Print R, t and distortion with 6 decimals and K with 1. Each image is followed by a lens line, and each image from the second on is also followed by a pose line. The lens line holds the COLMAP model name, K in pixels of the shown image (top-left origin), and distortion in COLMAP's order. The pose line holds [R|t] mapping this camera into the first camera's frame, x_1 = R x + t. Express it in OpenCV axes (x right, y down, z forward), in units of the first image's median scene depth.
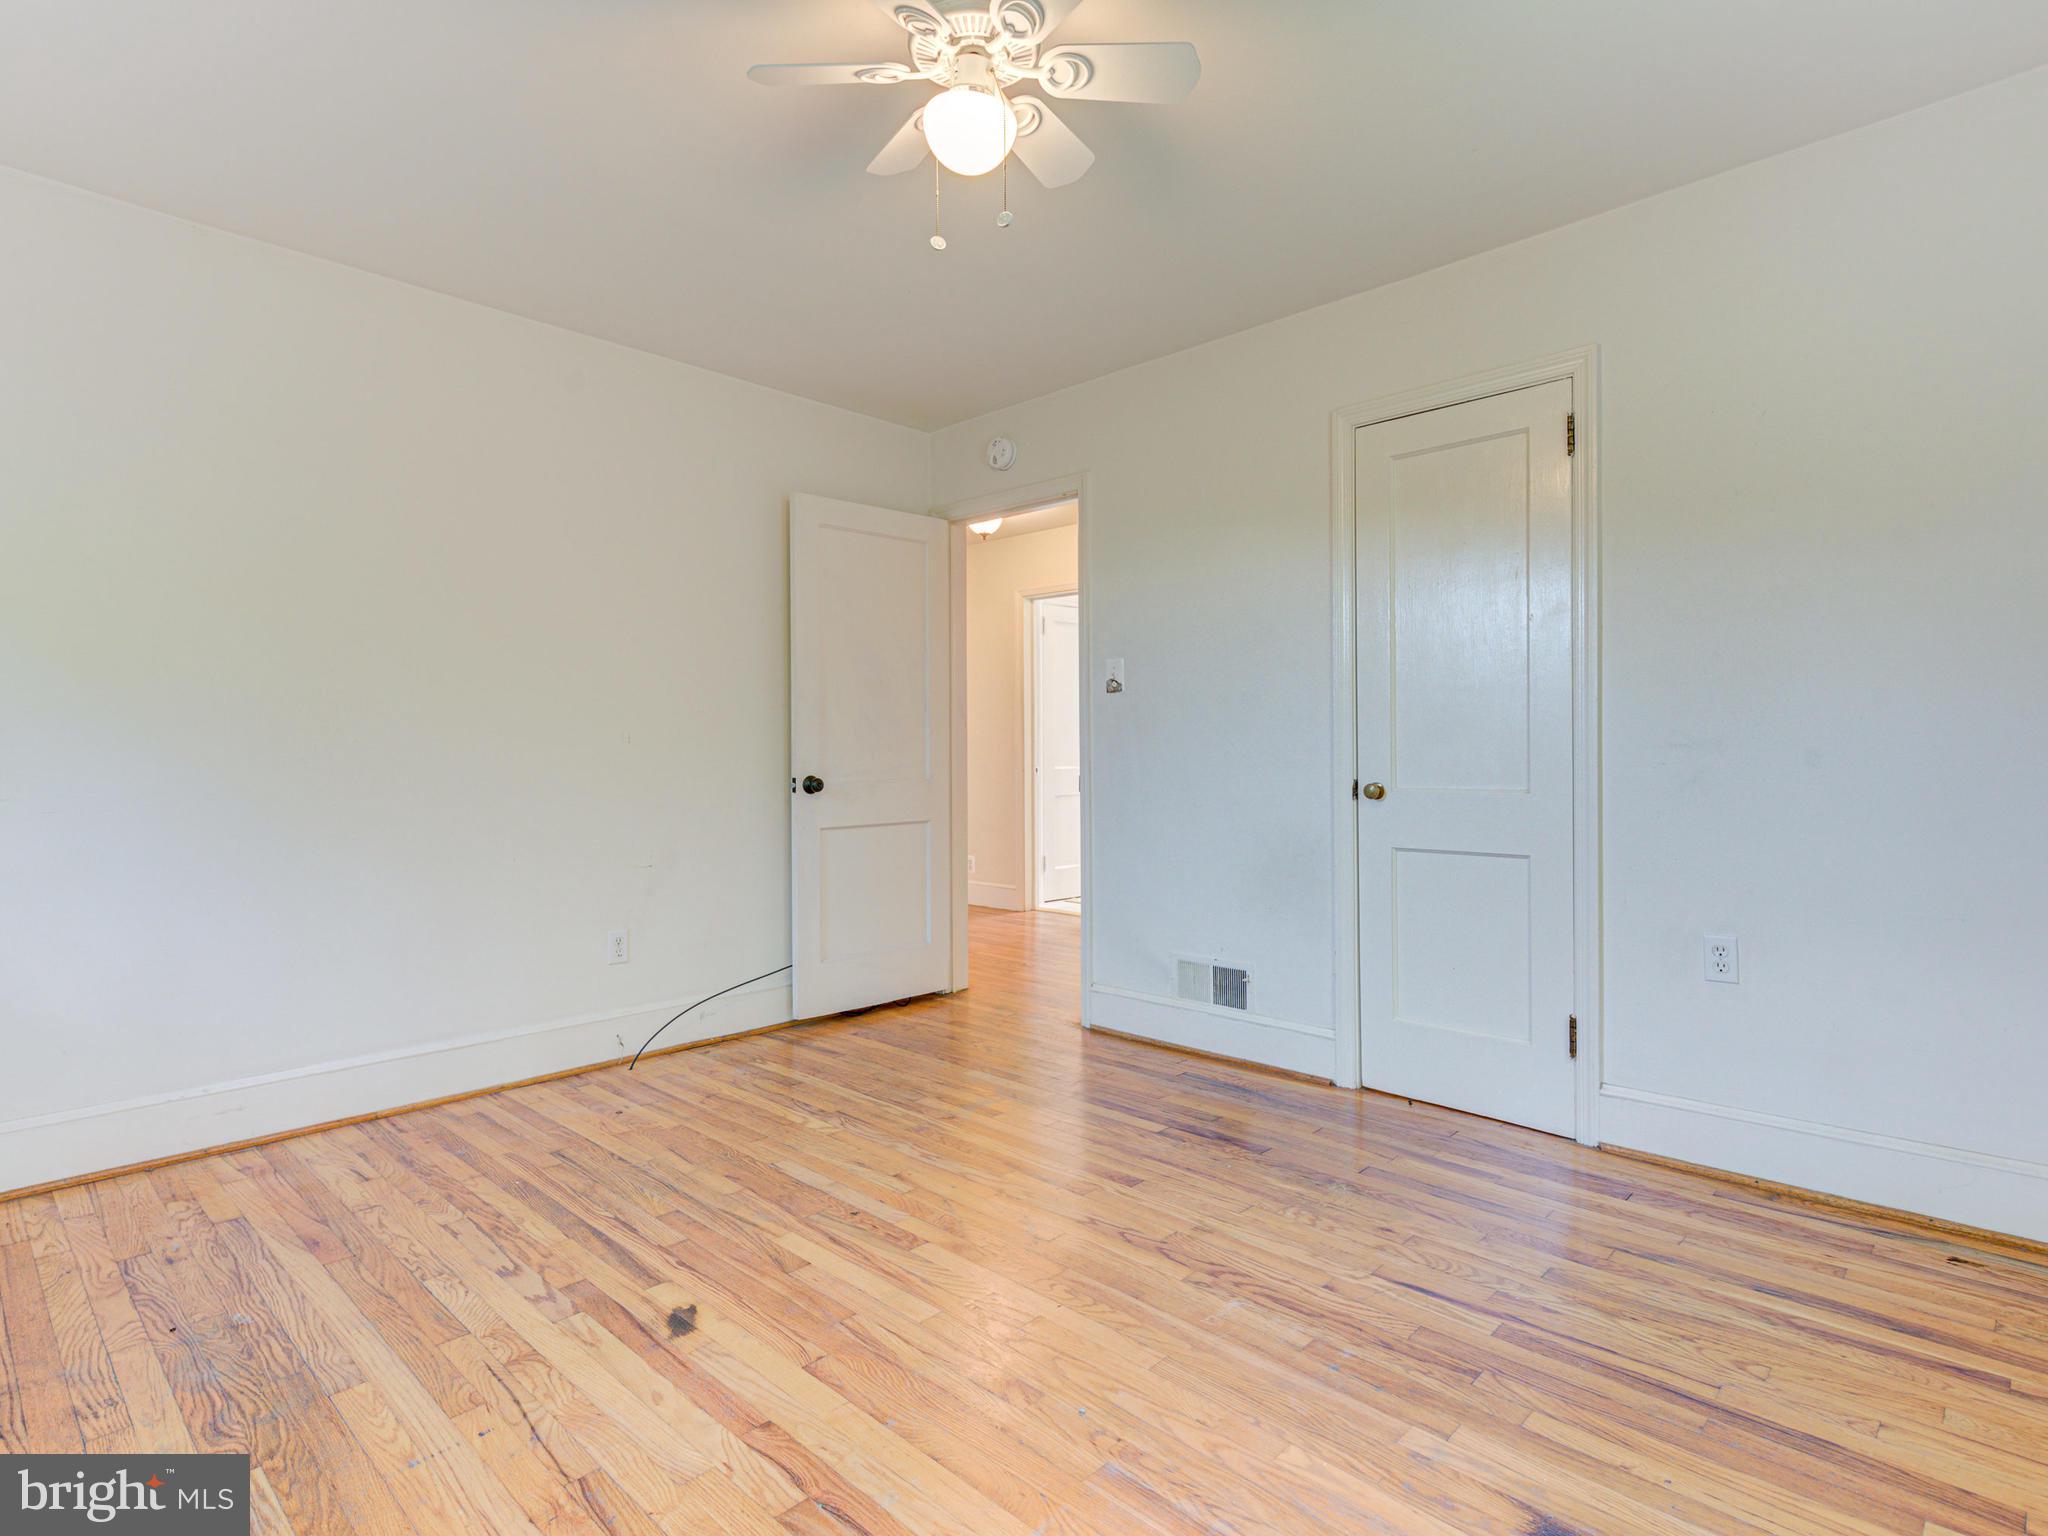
lens RADIAL K [[1093.7, 0, 1024.0], [0, 1093.7, 768.0], [0, 0, 1]] dist [0.014035, -0.000124]
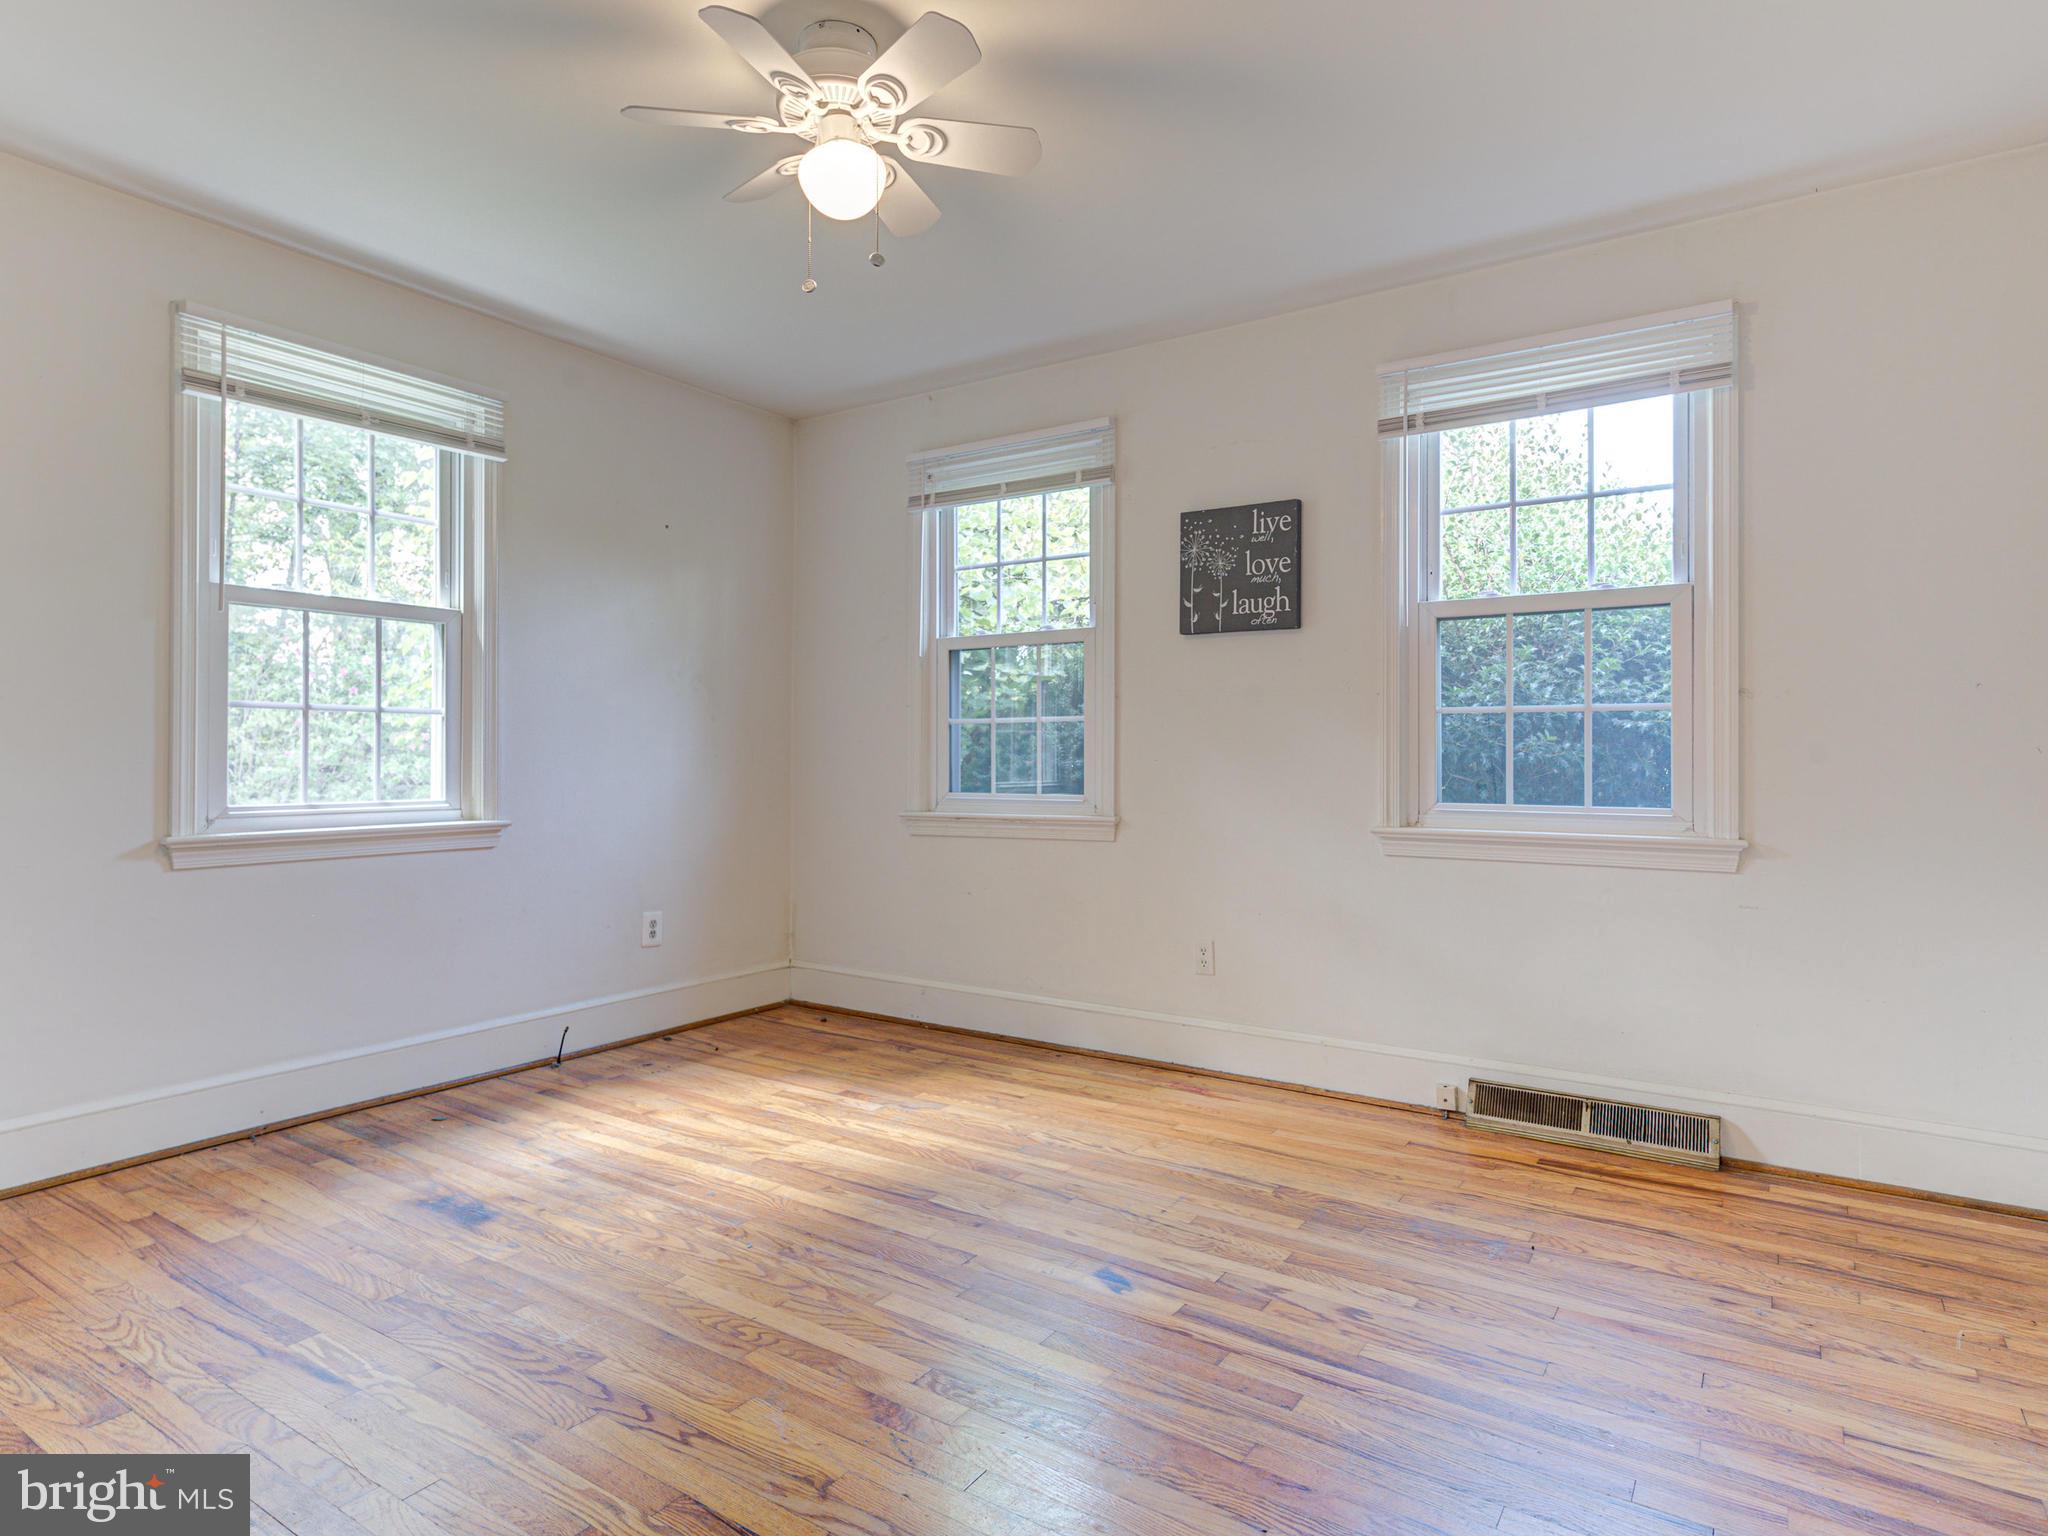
lens RADIAL K [[1151.8, 0, 1024.0], [0, 1151.8, 768.0], [0, 0, 1]] dist [0.005631, 0.000289]
pose [[-0.984482, 0.004493, -0.175426, -0.026271], [-0.000422, 0.999609, 0.027970, -0.031295], [0.175483, 0.027610, -0.984095, 1.991619]]
